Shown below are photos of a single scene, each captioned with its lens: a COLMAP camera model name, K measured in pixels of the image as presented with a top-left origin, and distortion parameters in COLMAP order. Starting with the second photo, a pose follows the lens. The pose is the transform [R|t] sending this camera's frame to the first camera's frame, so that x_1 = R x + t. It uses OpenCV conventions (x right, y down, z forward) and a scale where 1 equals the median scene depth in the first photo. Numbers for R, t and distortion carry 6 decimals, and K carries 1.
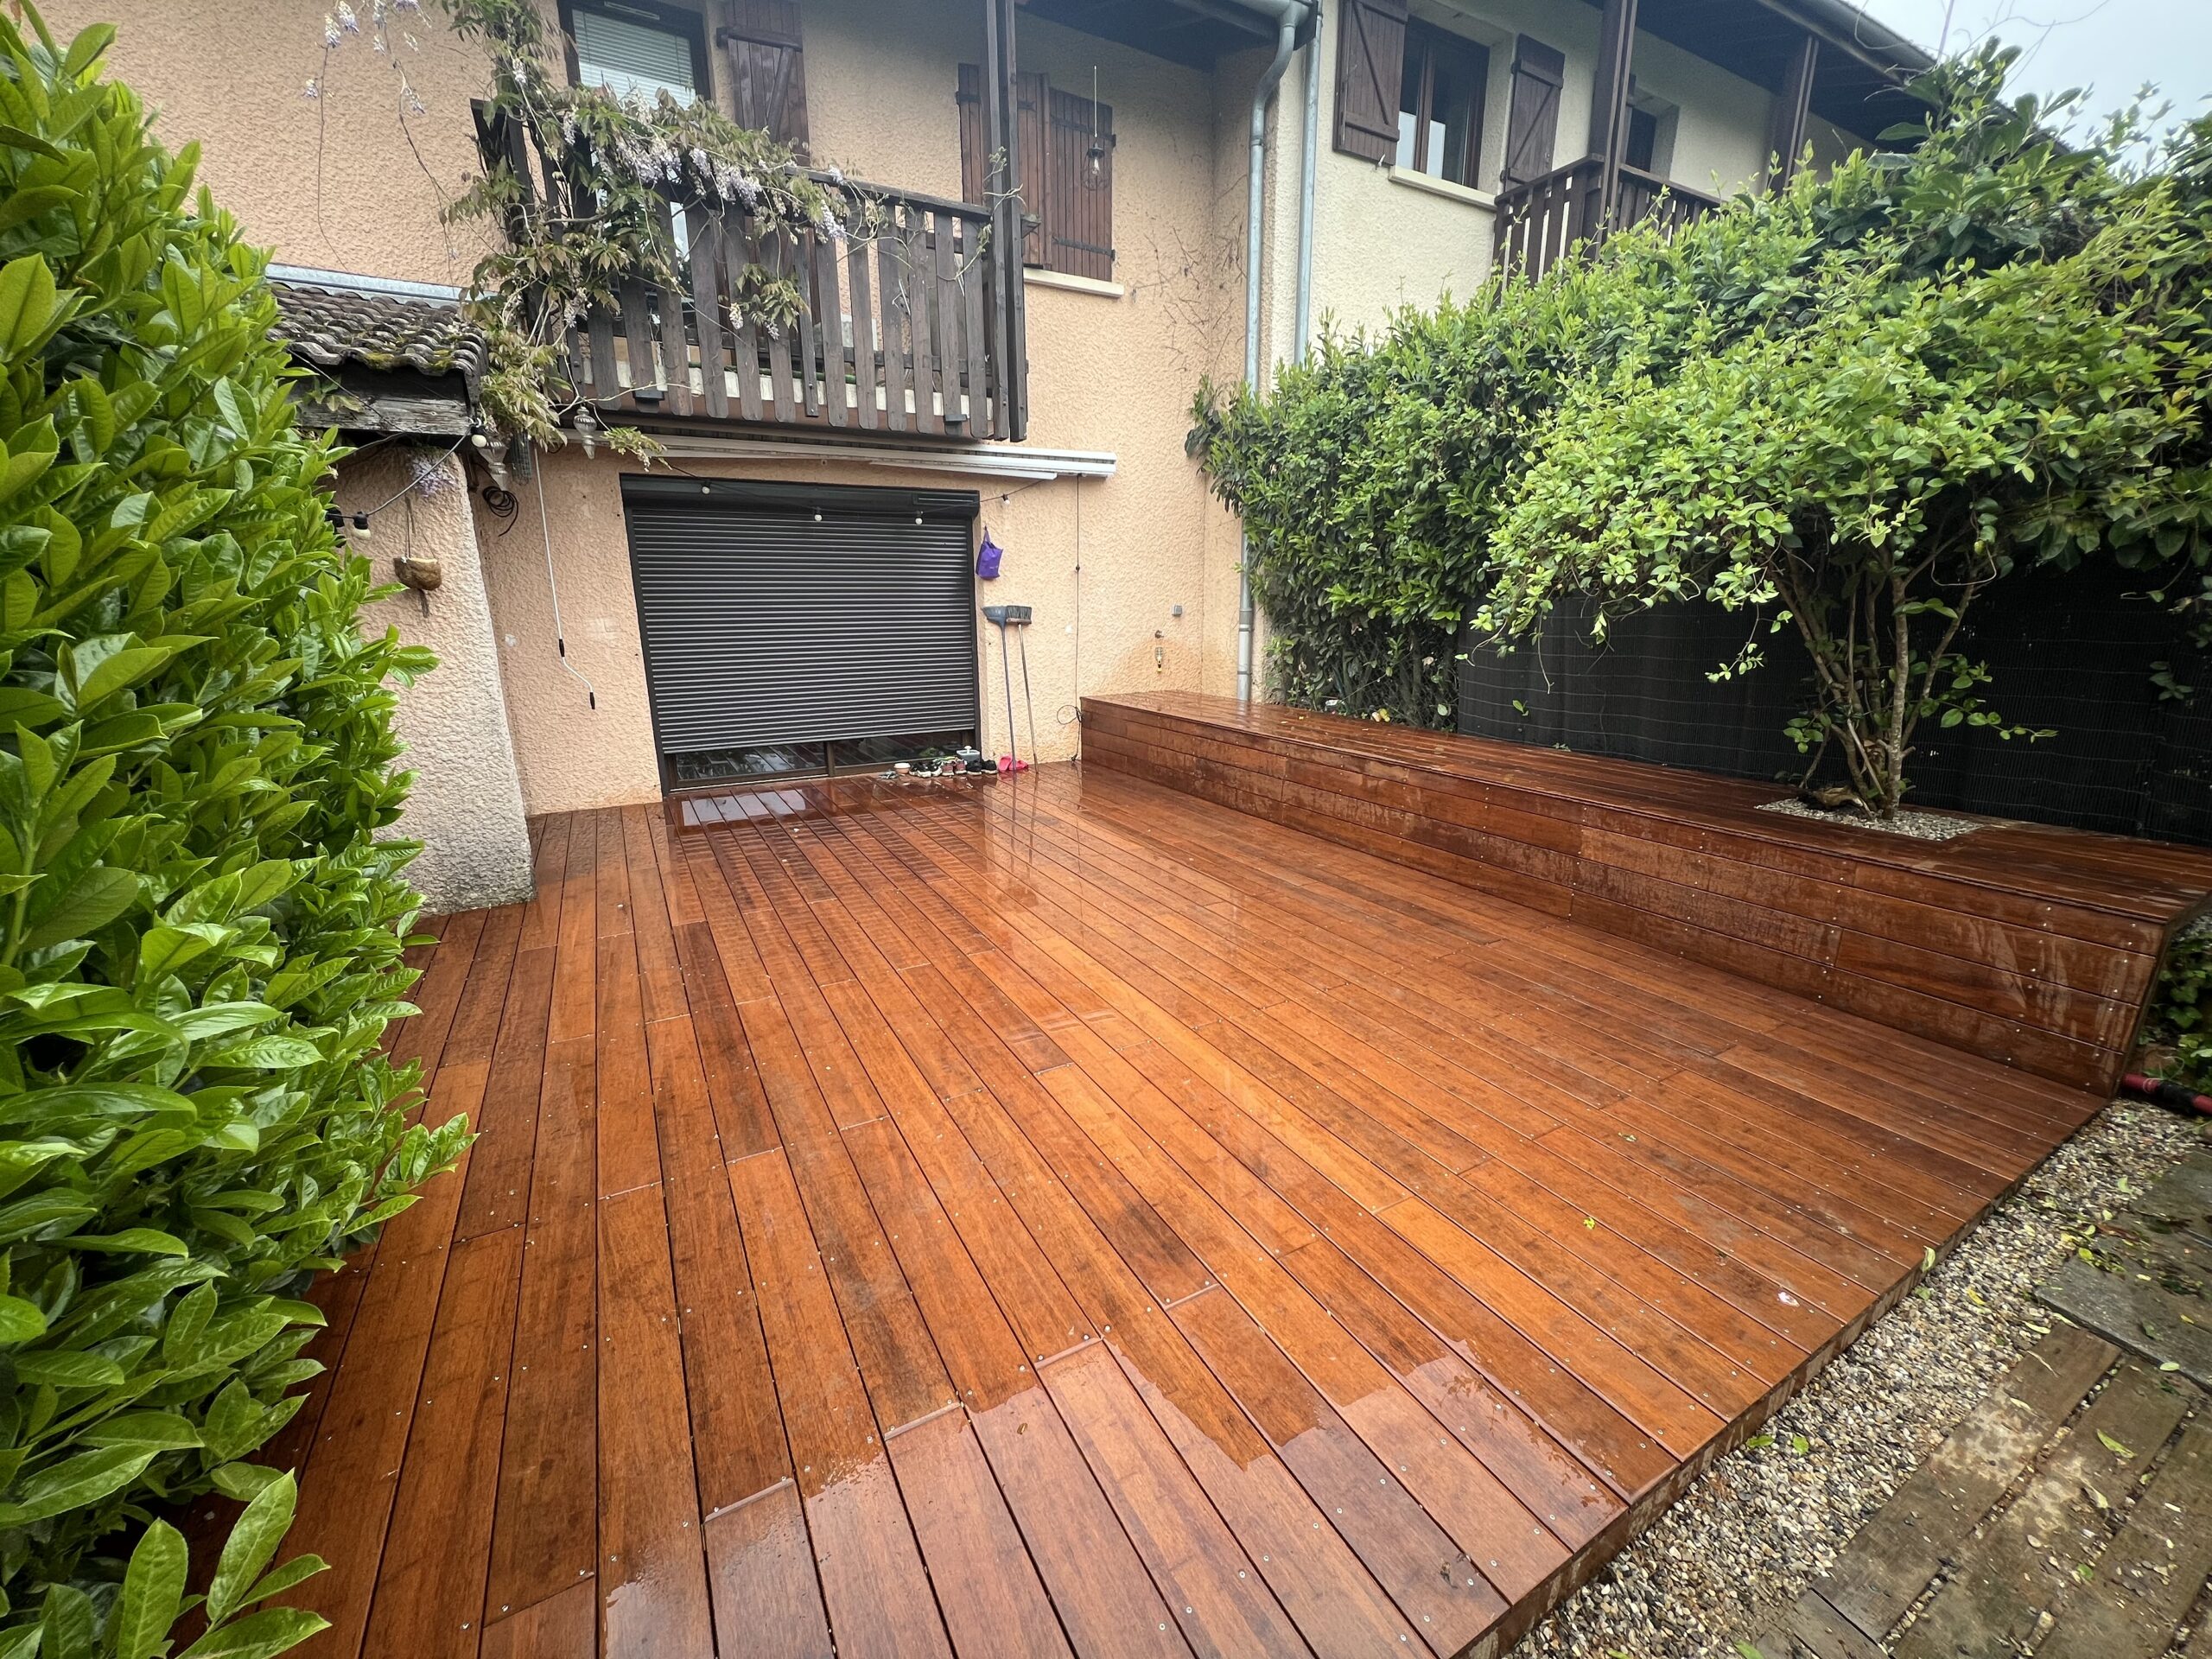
lens RADIAL K [[883.9, 0, 1098.6], [0, 883.9, 813.0], [0, 0, 1]] dist [0.000980, -0.000667]
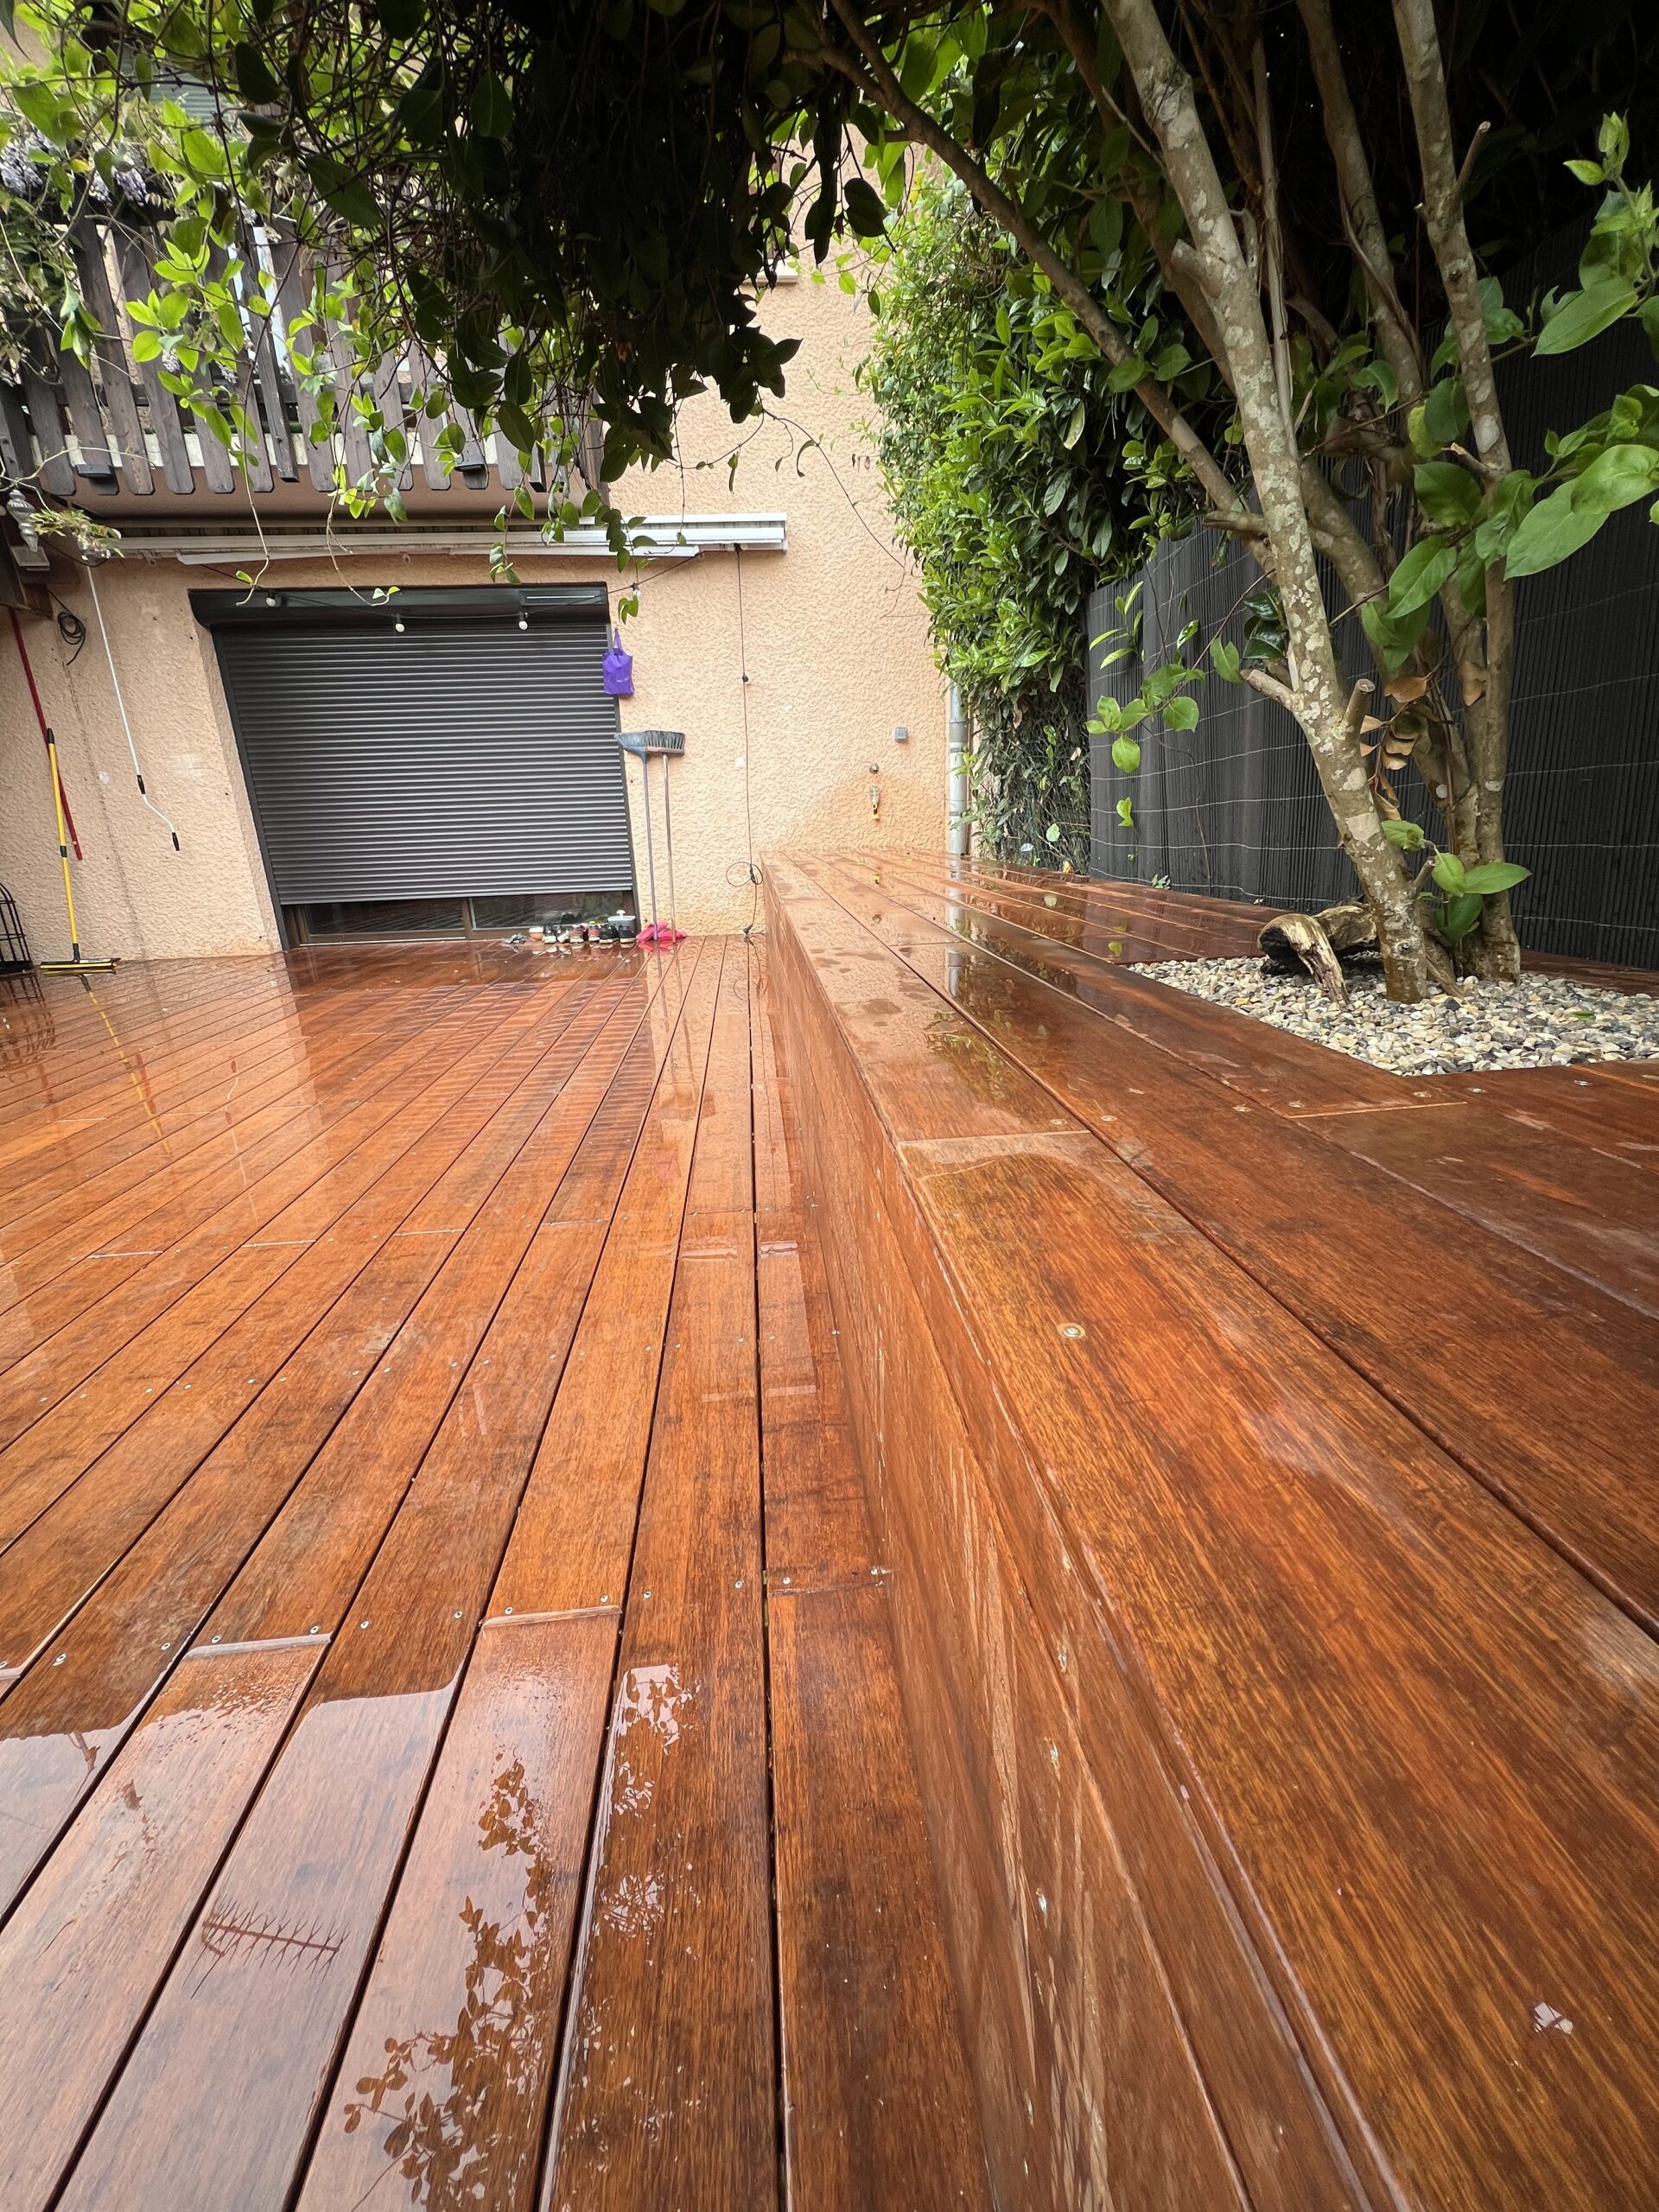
lens RADIAL K [[883.9, 0, 826.5], [0, 883.9, 1099.6], [0, 0, 1]] dist [0.000980, -0.000667]
pose [[0.917320, 0.099786, -0.385444, 0.828640], [-0.067731, 0.993084, 0.095902, 0.021022], [0.392347, -0.061866, 0.917734, 0.652239]]
